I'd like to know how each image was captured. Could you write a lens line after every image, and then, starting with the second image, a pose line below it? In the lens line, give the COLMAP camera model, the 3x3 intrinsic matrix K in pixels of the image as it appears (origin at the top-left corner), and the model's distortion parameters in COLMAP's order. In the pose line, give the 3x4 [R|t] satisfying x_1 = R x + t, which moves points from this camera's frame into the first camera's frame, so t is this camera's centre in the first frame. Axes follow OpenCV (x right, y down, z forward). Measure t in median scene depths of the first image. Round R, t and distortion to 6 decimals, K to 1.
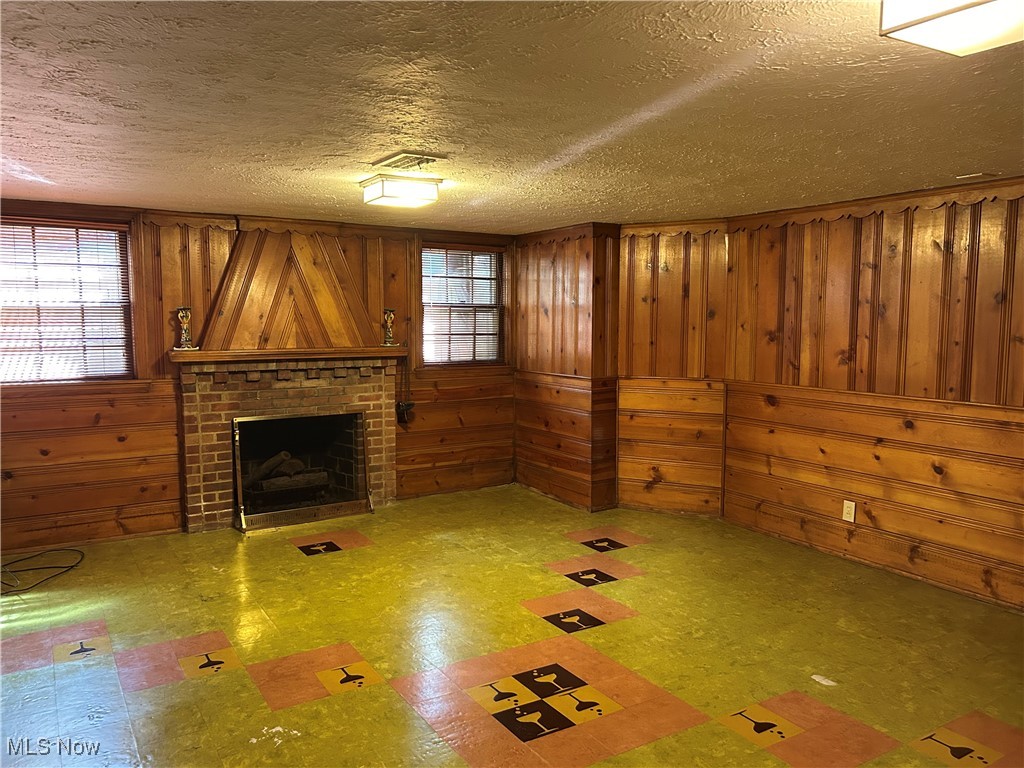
lens RADIAL K [[769.0, 0, 512.7], [0, 769.0, 393.9], [0, 0, 1]] dist [0.072020, -0.097267]
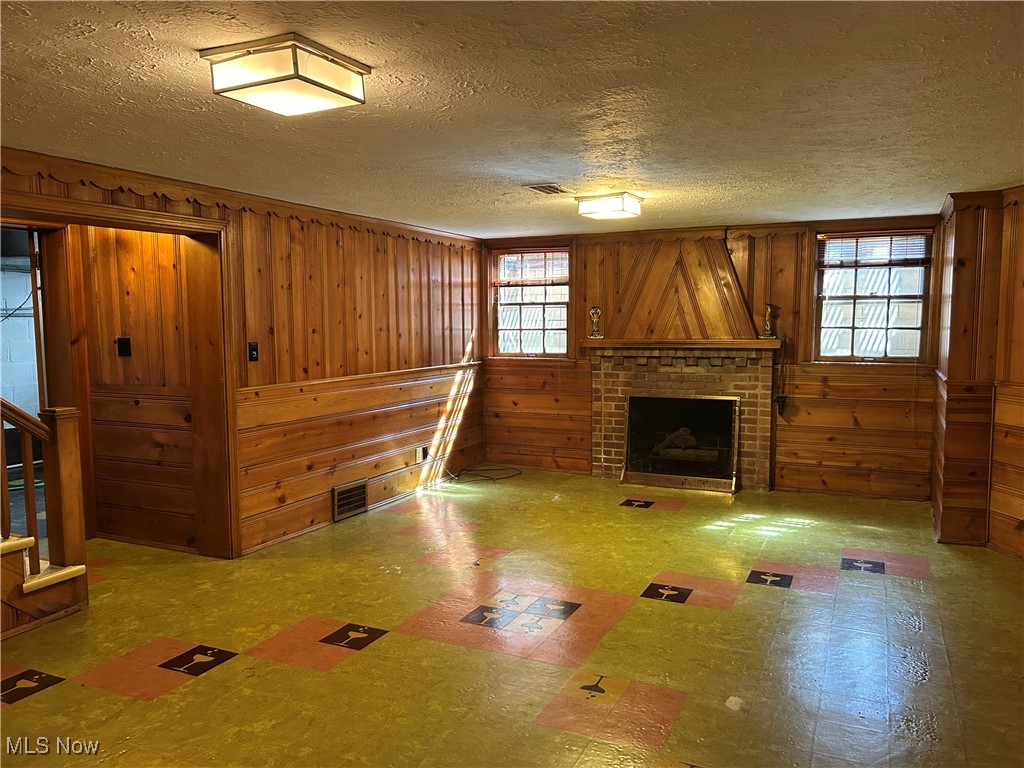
lens RADIAL K [[769.0, 0, 512.7], [0, 769.0, 393.9], [0, 0, 1]] dist [0.072020, -0.097267]
pose [[0.534471, 0.076386, -0.841728, 0.580338], [-0.078840, 0.996071, 0.040331, -0.003369], [0.841502, 0.044806, 0.538393, 0.164685]]
